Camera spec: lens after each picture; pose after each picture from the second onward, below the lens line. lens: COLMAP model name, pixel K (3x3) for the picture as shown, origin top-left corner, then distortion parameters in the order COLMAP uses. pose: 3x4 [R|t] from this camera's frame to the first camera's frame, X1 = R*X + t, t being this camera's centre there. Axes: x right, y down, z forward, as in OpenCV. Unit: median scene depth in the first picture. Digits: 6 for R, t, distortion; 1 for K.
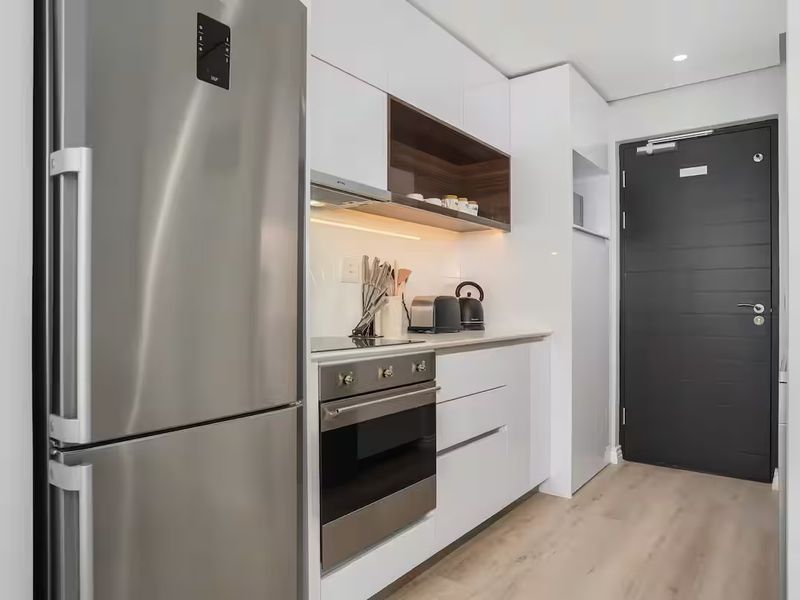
lens RADIAL K [[615.4, 0, 400.0], [0, 615.4, 300.0], [0, 0, 1]] dist [0.002358, 0.001558]
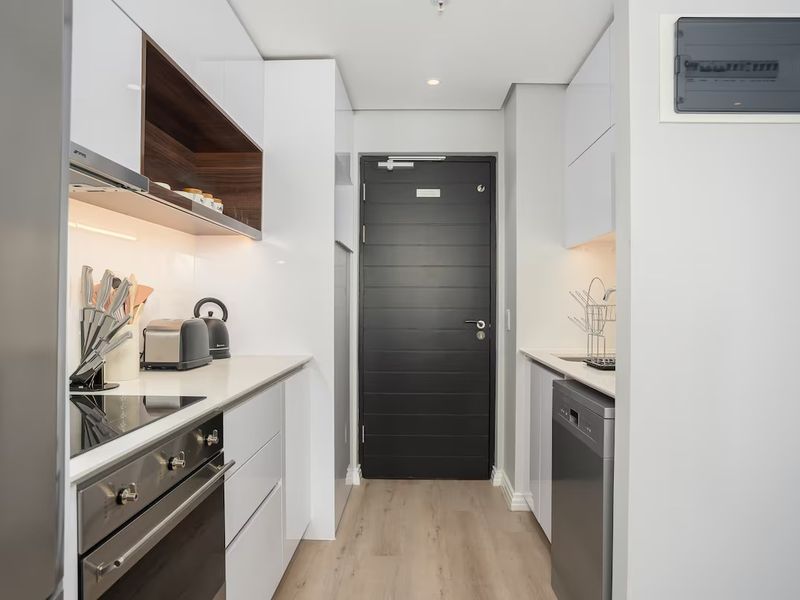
lens RADIAL K [[549.7, 0, 400.5], [0, 549.7, 291.9], [0, 0, 1]] dist [-0.072800, 0.078375]
pose [[0.795691, 0.006873, 0.605664, -0.125398], [-0.013502, 0.999888, 0.006393, -0.046866], [-0.605552, -0.013264, 0.795695, 0.290354]]
